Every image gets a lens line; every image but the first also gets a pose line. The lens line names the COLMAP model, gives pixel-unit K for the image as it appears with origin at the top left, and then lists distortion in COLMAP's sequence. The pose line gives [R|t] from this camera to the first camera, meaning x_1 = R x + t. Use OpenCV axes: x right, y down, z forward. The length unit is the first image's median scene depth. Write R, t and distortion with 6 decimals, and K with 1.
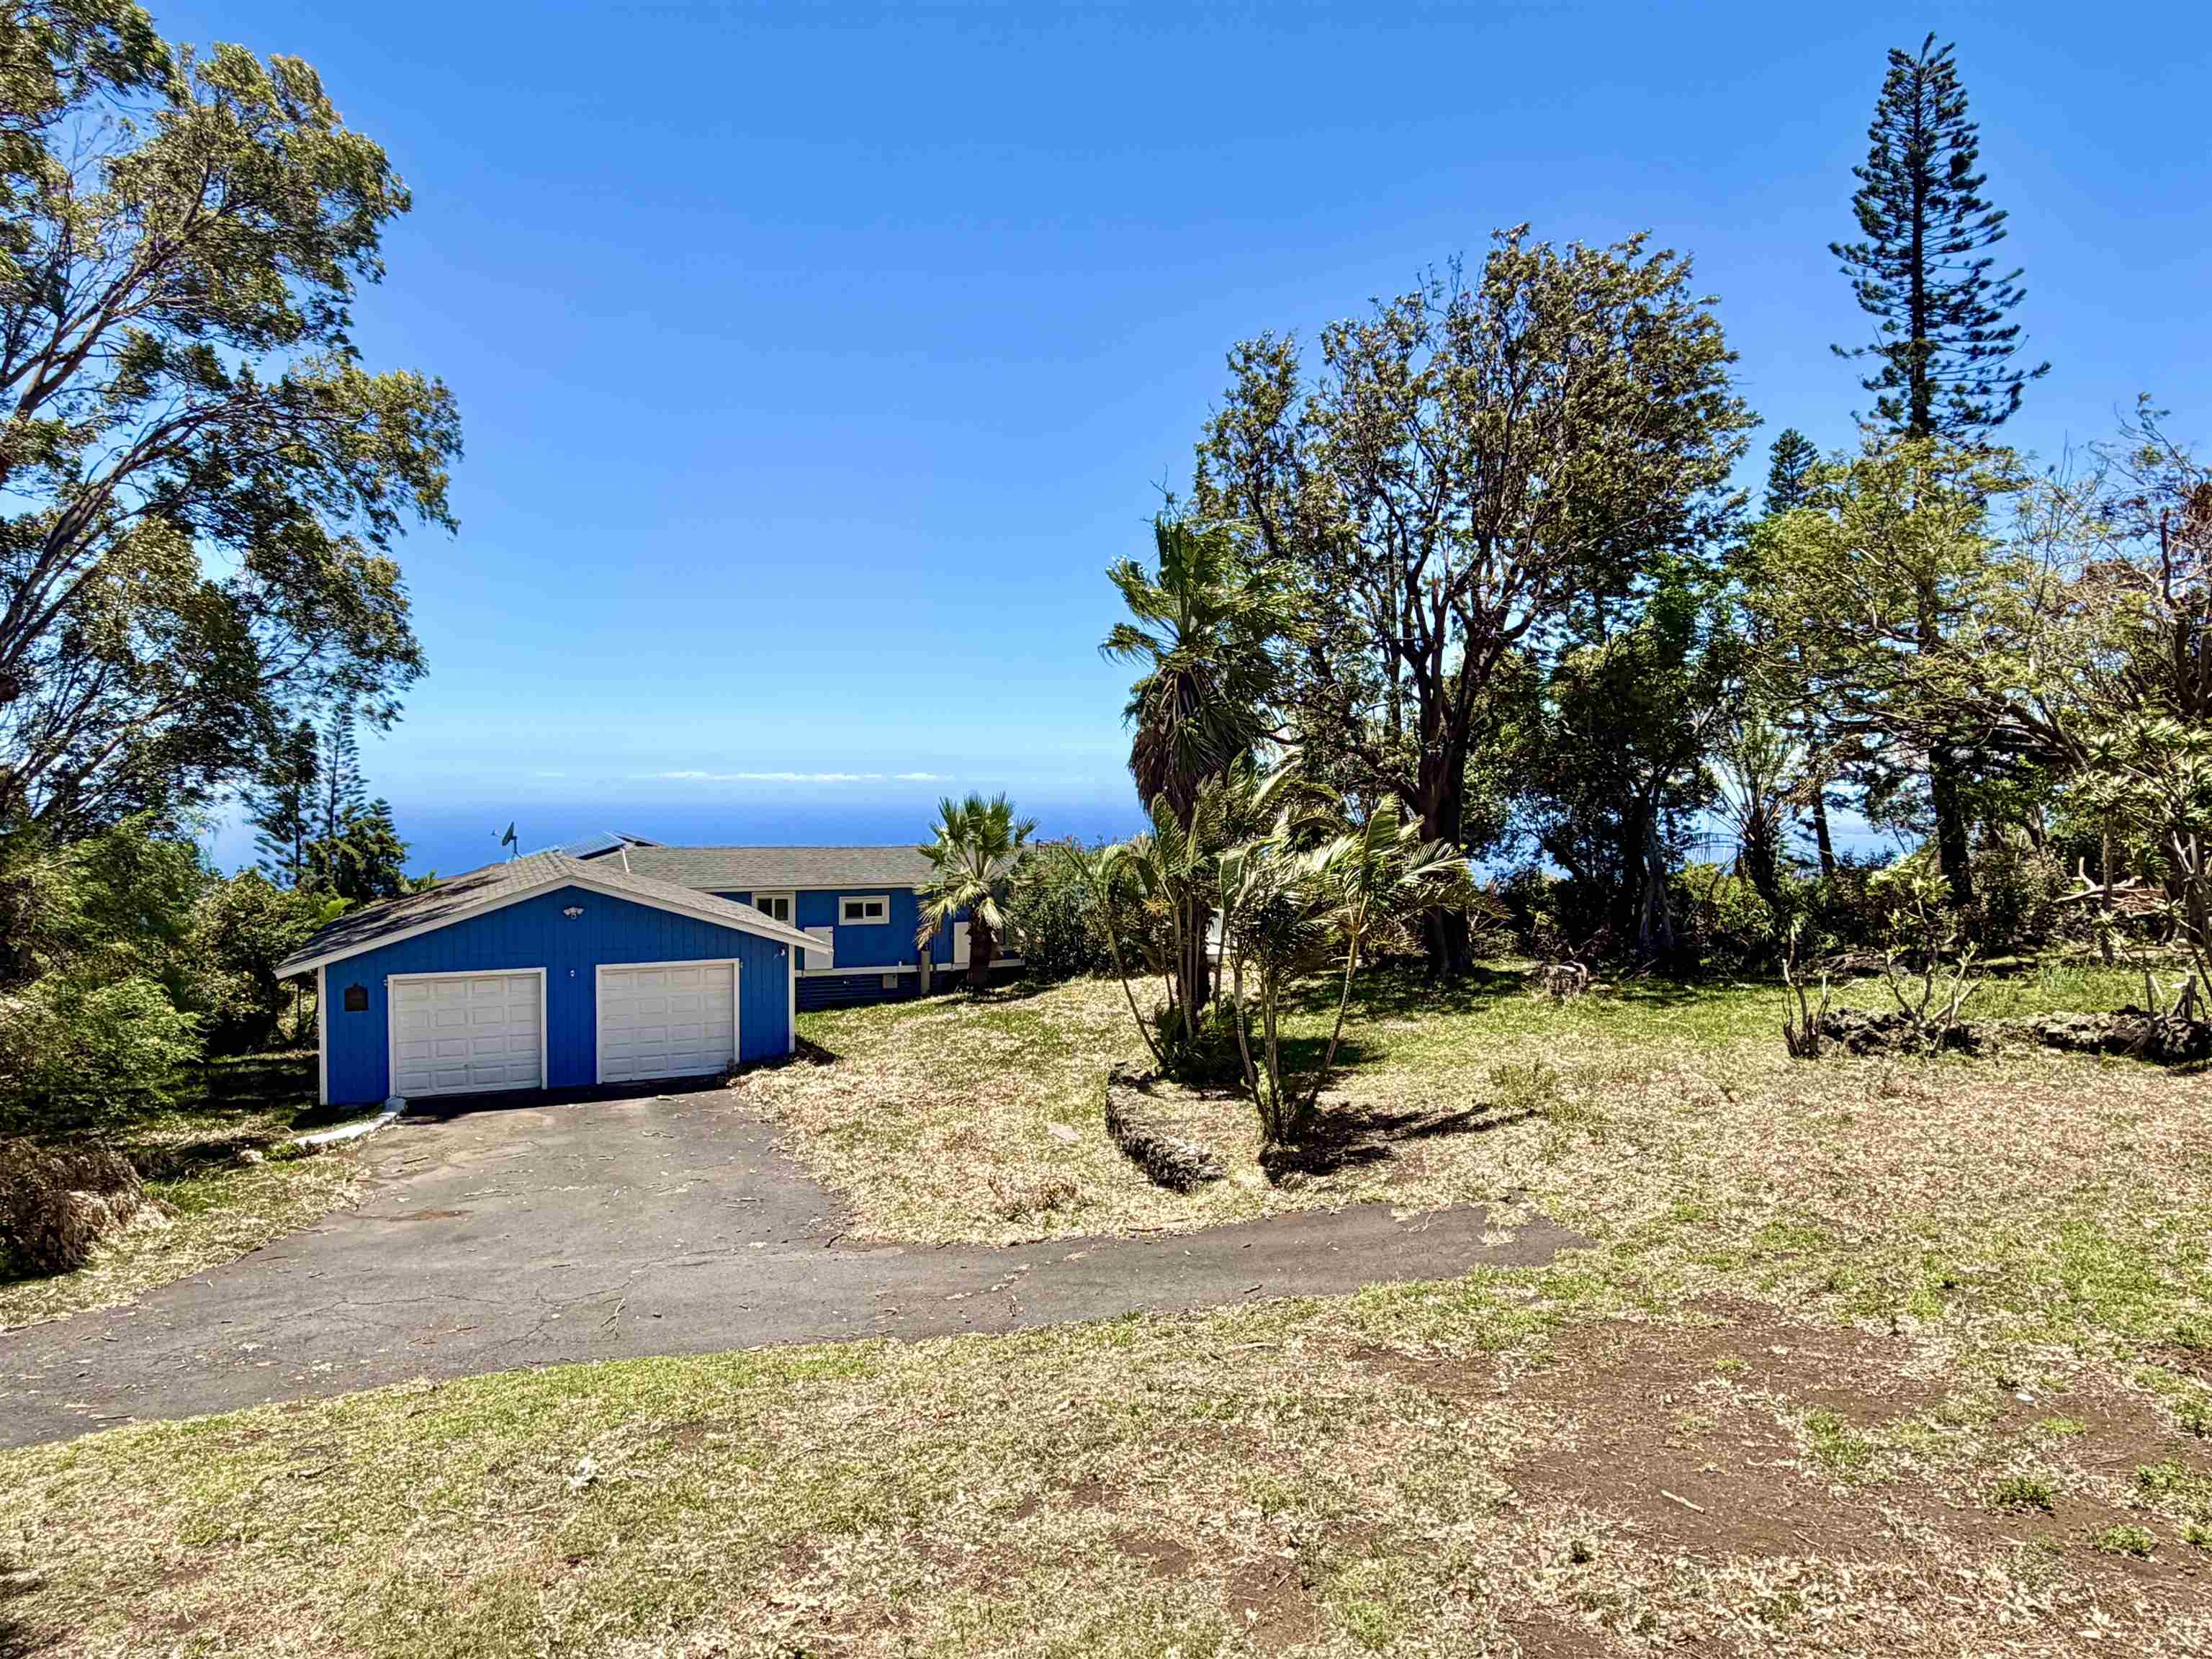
lens RADIAL K [[1447.1, 0, 1106.8], [0, 1447.1, 705.2], [0, 0, 1]] dist [0.016375, -0.003120]
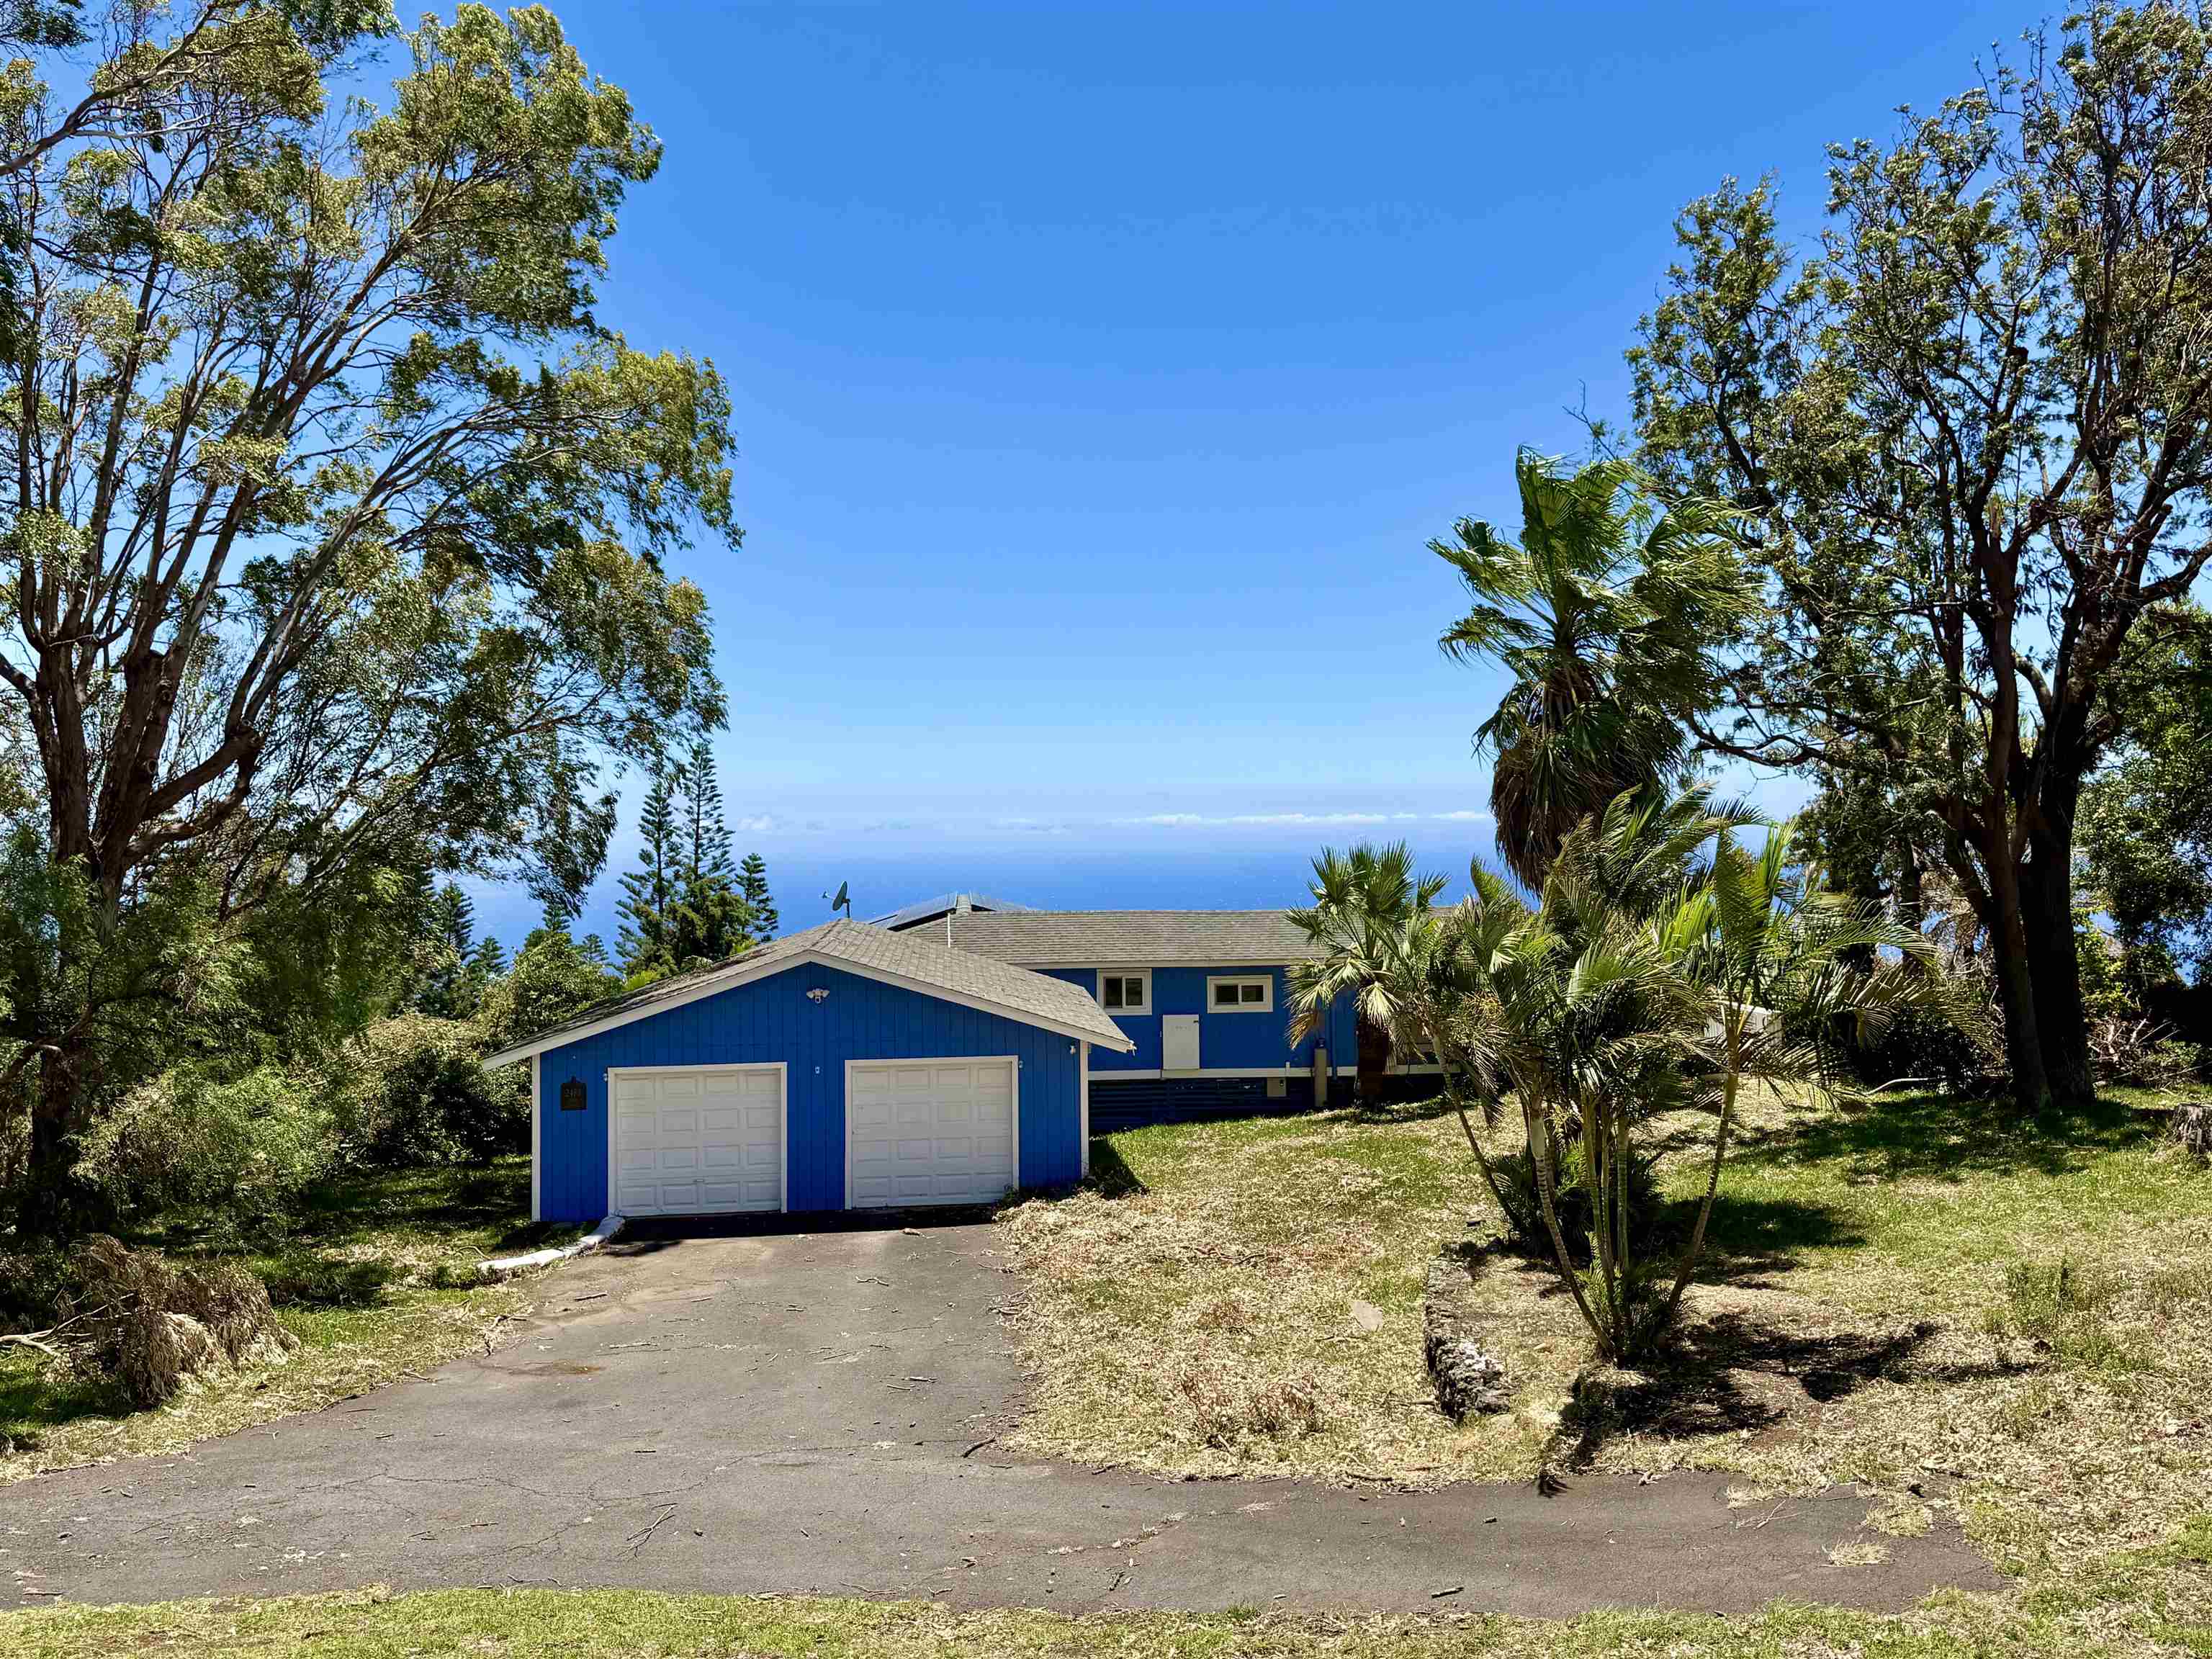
lens RADIAL K [[1831.2, 0, 1102.6], [0, 1831.2, 708.3], [0, 0, 1]] dist [0.098927, -0.130006]
pose [[0.946320, -0.035727, -0.321251, 0.125355], [0.033008, 0.999358, -0.013910, 0.000236], [0.321542, 0.002559, 0.946892, 0.068885]]
